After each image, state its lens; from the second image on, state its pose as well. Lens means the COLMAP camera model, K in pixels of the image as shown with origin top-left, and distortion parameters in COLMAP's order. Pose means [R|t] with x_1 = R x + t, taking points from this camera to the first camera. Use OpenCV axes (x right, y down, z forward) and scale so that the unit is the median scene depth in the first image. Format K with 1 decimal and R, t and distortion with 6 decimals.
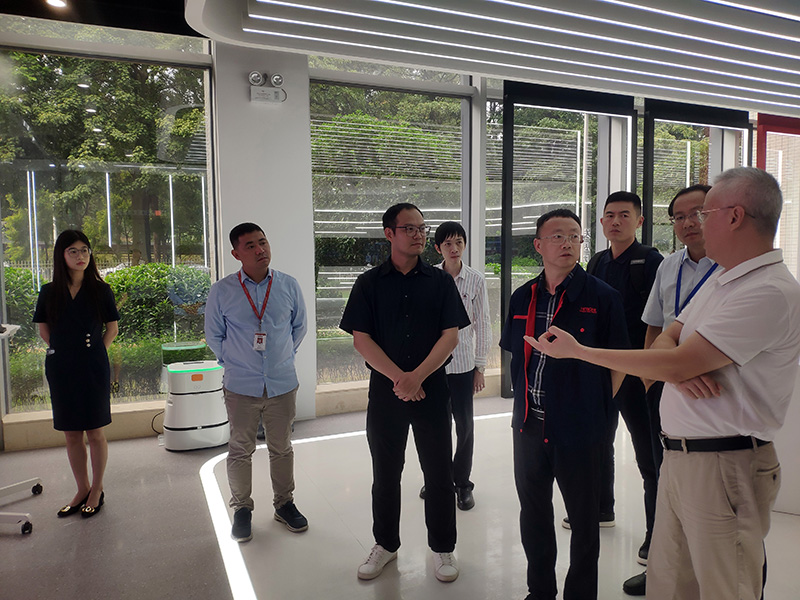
lens RADIAL K [[657.4, 0, 398.6], [0, 657.4, 305.1], [0, 0, 1]] dist [-0.006128, -0.006424]
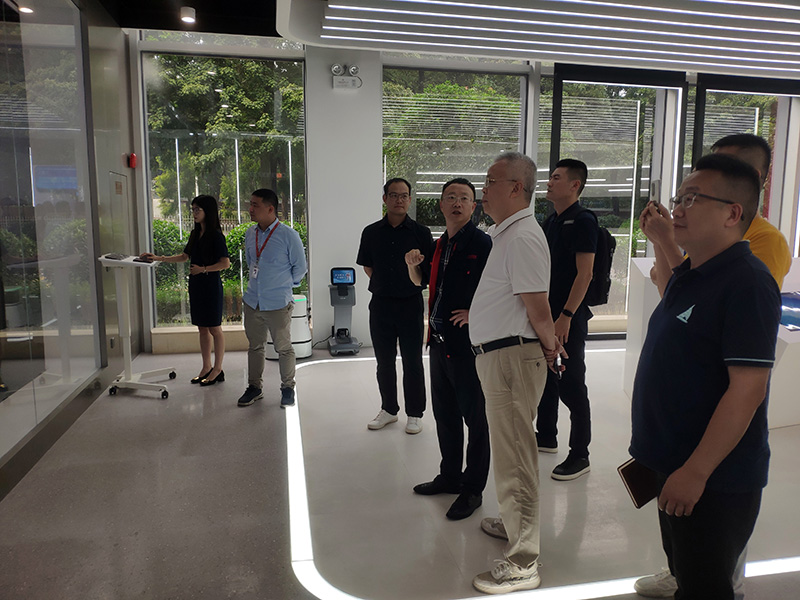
lens RADIAL K [[657.4, 0, 398.6], [0, 657.4, 305.1], [0, 0, 1]] dist [-0.006128, -0.006424]
pose [[0.982367, 0.037042, -0.183257, 0.101837], [-0.025949, 0.997703, 0.062566, 0.014879], [0.185154, -0.056707, 0.981072, -0.164222]]
